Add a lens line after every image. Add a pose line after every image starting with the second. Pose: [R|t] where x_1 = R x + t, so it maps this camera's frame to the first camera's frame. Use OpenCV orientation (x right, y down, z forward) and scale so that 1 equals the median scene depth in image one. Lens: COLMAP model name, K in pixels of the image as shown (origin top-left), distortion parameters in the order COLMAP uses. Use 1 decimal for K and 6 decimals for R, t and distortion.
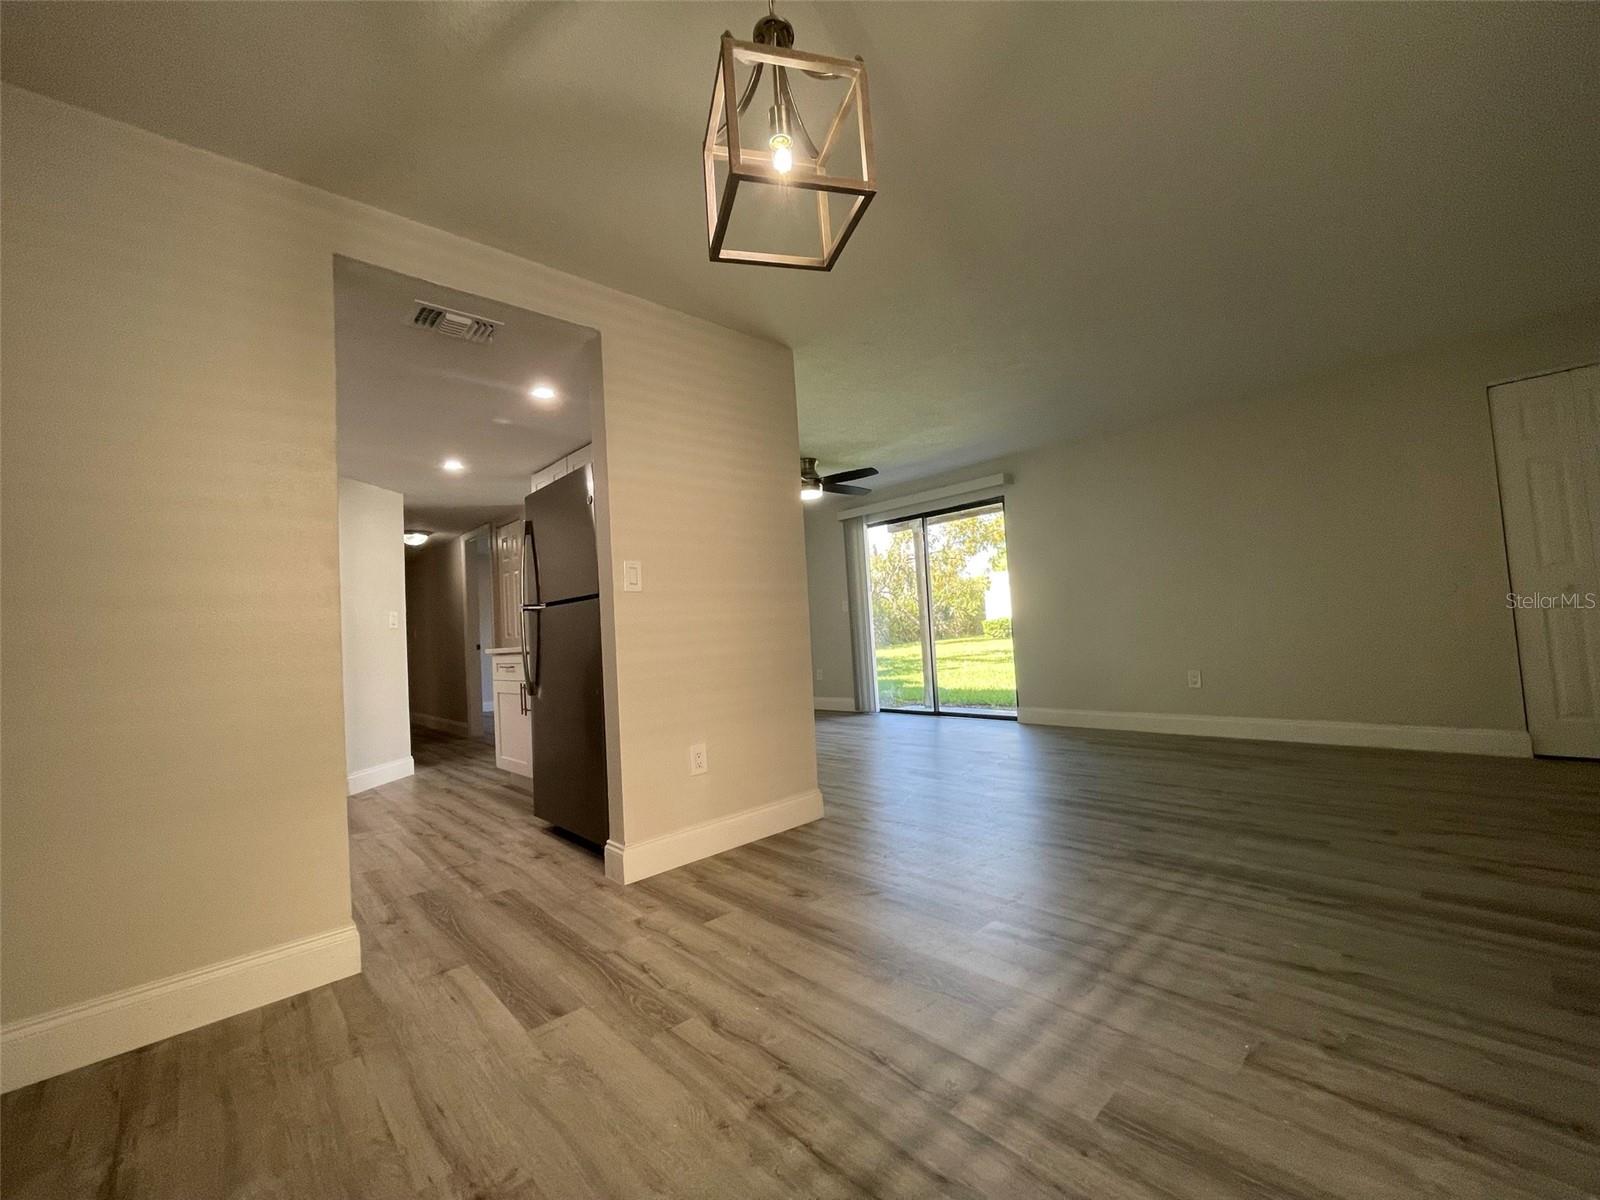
lens RADIAL K [[649.5, 0, 798.9], [0, 649.5, 598.1], [0, 0, 1]] dist [-0.004128, 0.000147]
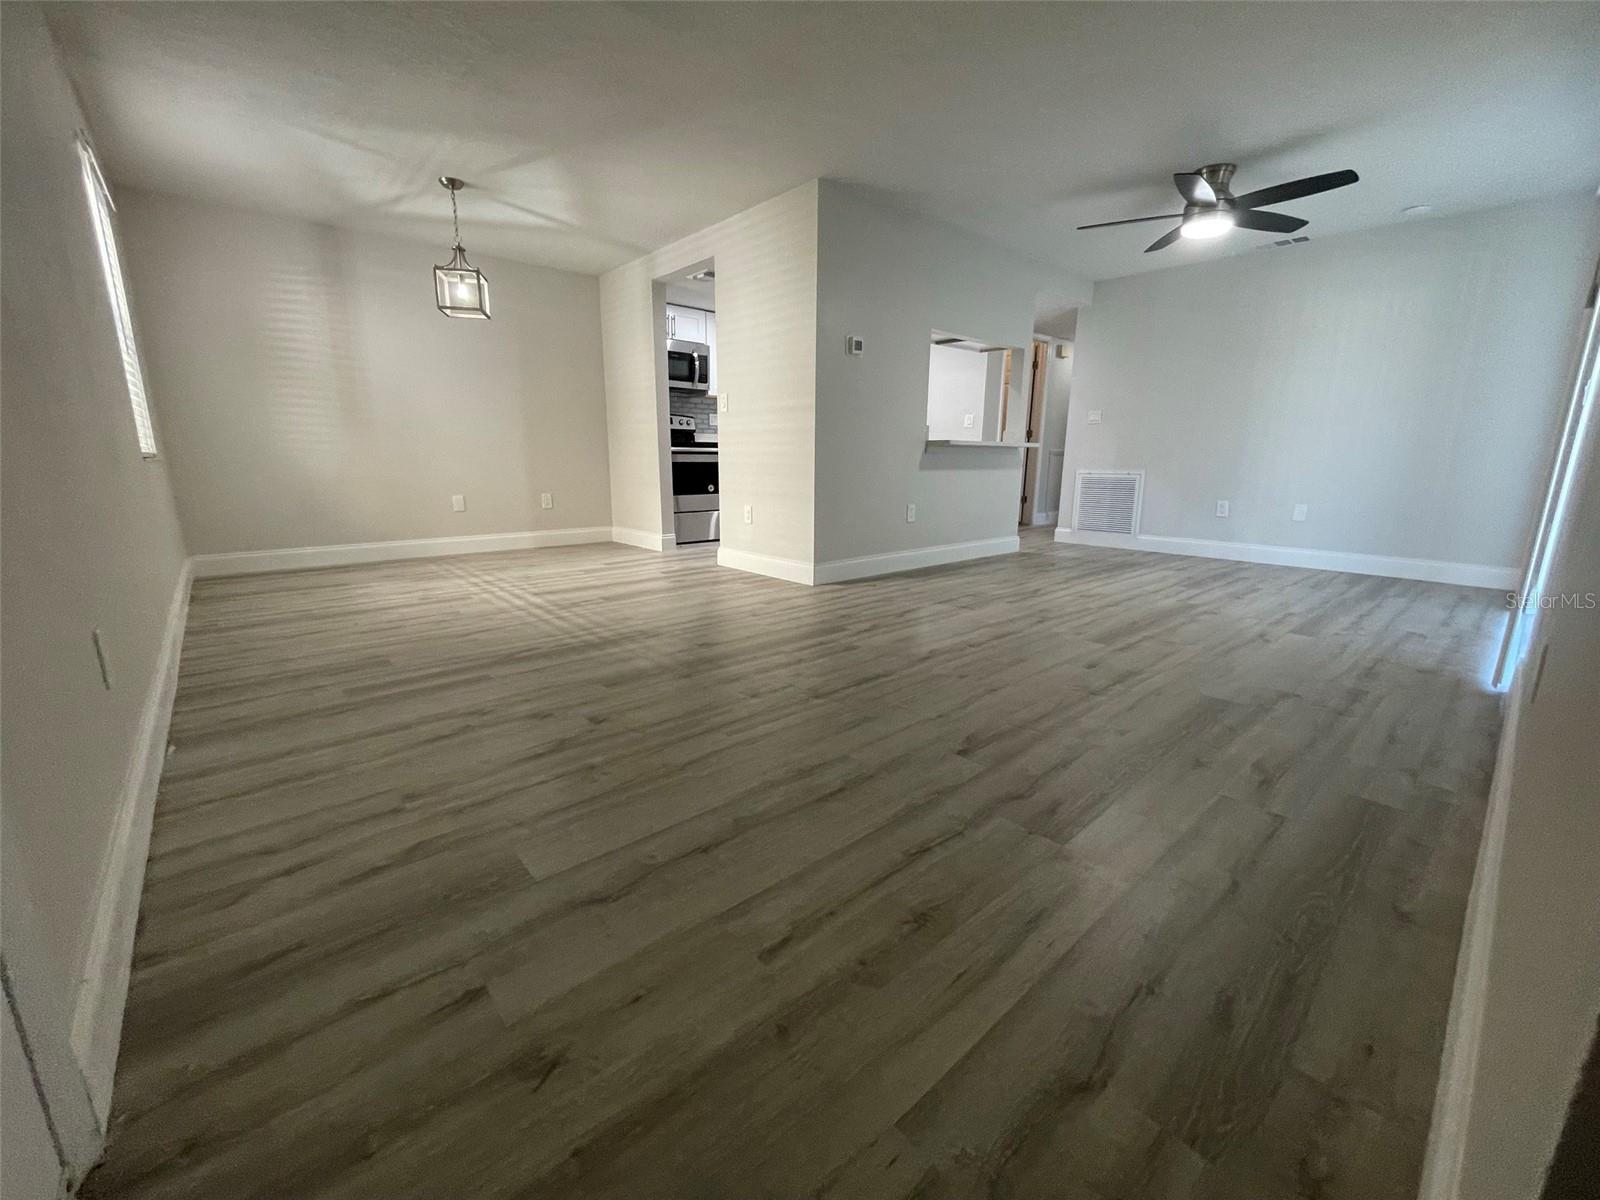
lens RADIAL K [[649.5, 0, 799.3], [0, 649.5, 601.6], [0, 0, 1]] dist [-0.004128, 0.000147]
pose [[-0.023560, 0.275442, -0.961029, 0.840125], [0.041688, 0.960730, 0.274335, 0.005661], [0.998853, -0.033600, -0.034118, 0.656349]]
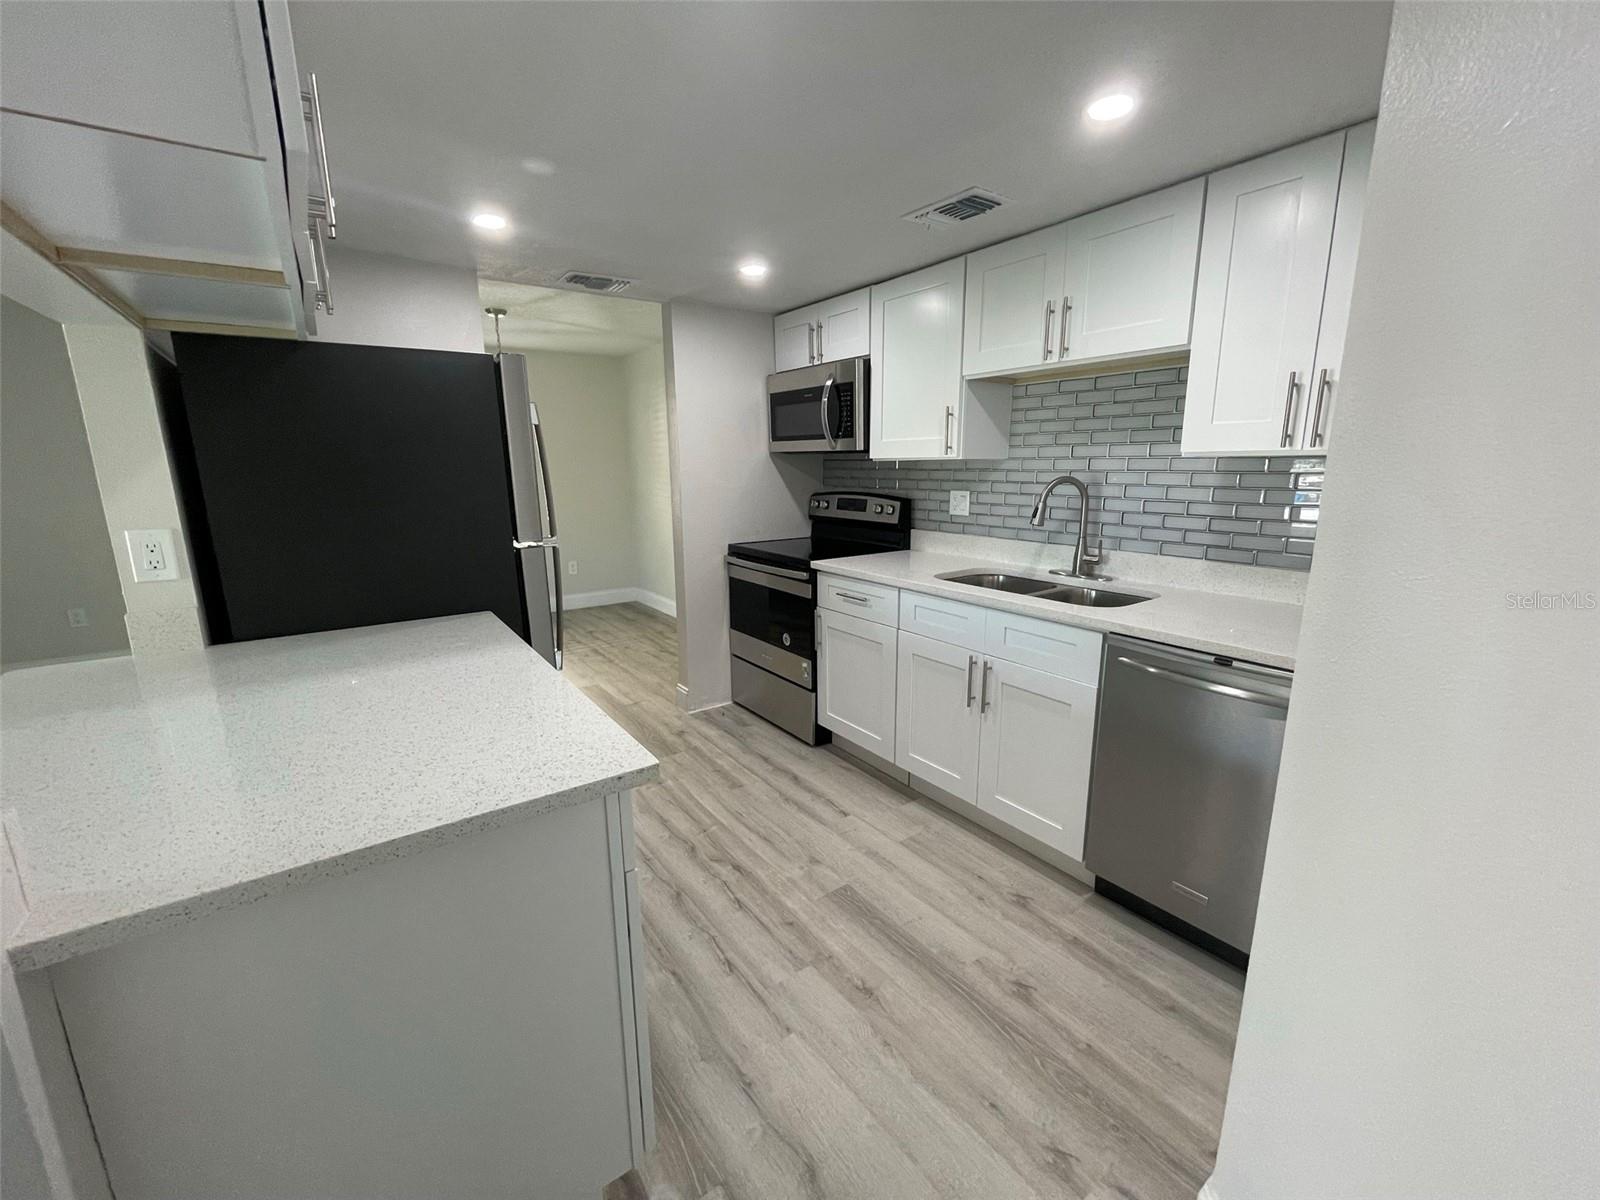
lens RADIAL K [[649.5, 0, 797.1], [0, 649.5, 600.8], [0, 0, 1]] dist [-0.004128, 0.000147]
pose [[-0.989155, 0.042563, 0.140571, -0.509160], [0.063935, 0.986432, 0.151209, -0.006252], [-0.132228, 0.158557, -0.978456, 1.085560]]
